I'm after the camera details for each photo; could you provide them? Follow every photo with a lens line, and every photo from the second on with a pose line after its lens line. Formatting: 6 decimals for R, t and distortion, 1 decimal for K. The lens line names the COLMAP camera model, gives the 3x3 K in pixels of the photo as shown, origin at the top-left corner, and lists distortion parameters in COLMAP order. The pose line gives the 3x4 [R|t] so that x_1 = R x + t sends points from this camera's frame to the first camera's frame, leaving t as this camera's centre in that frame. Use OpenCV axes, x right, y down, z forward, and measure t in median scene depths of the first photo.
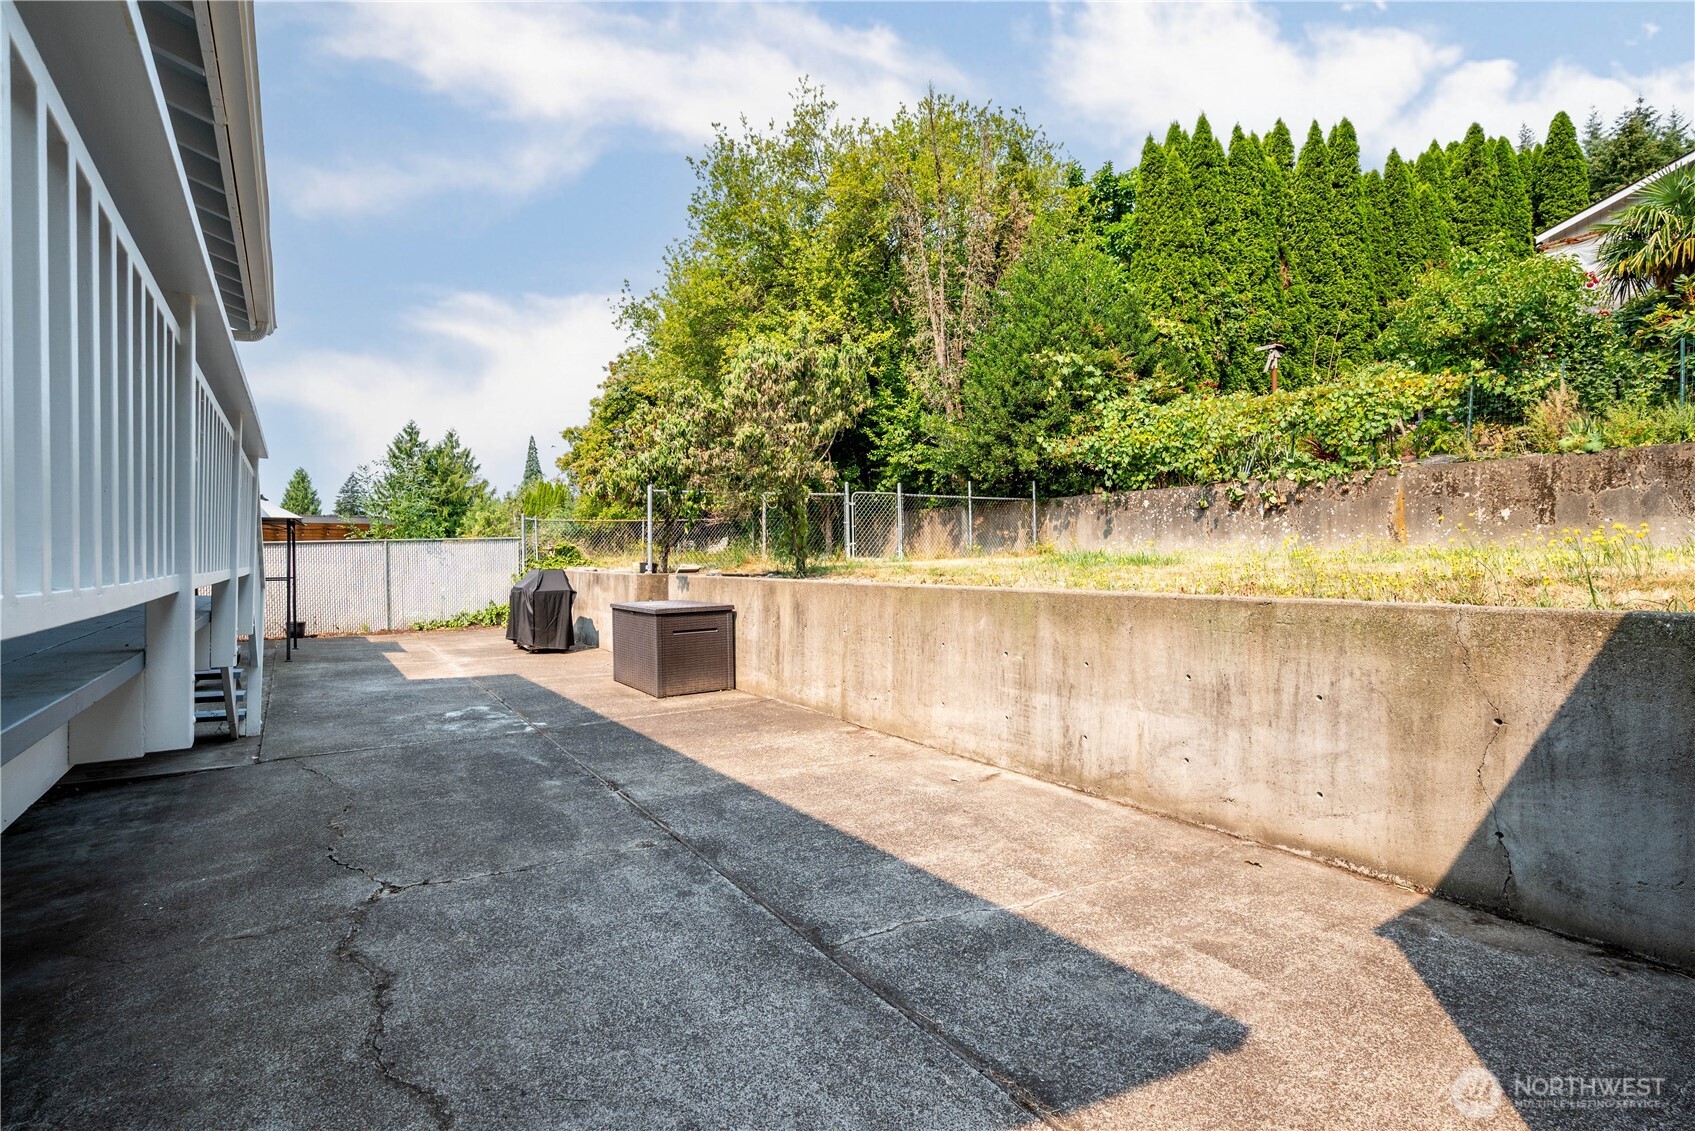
lens RADIAL K [[823.6, 0, 848.8], [0, 823.6, 565.3], [0, 0, 1]] dist [-0.006710, -0.000448]
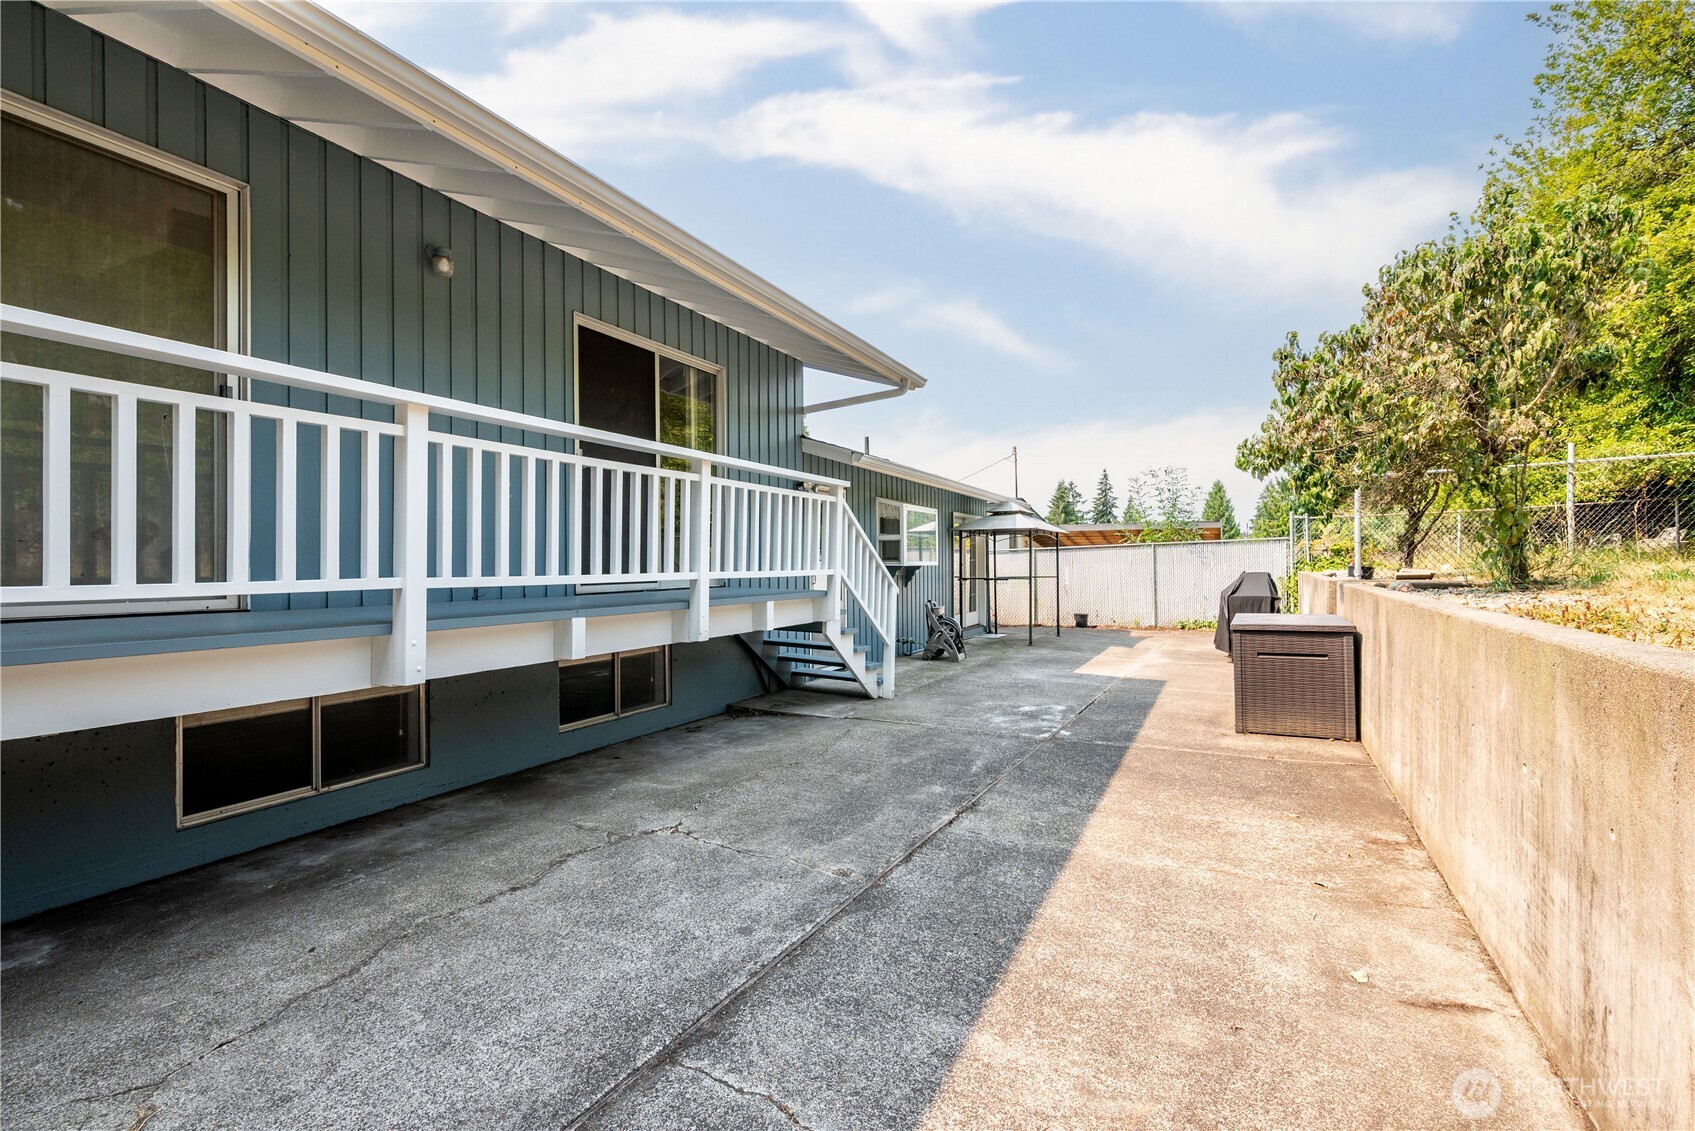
lens RADIAL K [[772.0, 0, 844.5], [0, 772.0, 563.1], [0, 0, 1]] dist [0.001040, -0.001596]
pose [[0.472730, 0.002649, -0.881204, 0.535038], [-0.004775, 0.999989, 0.000445, -0.011935], [0.881195, 0.003997, 0.472737, 0.596608]]
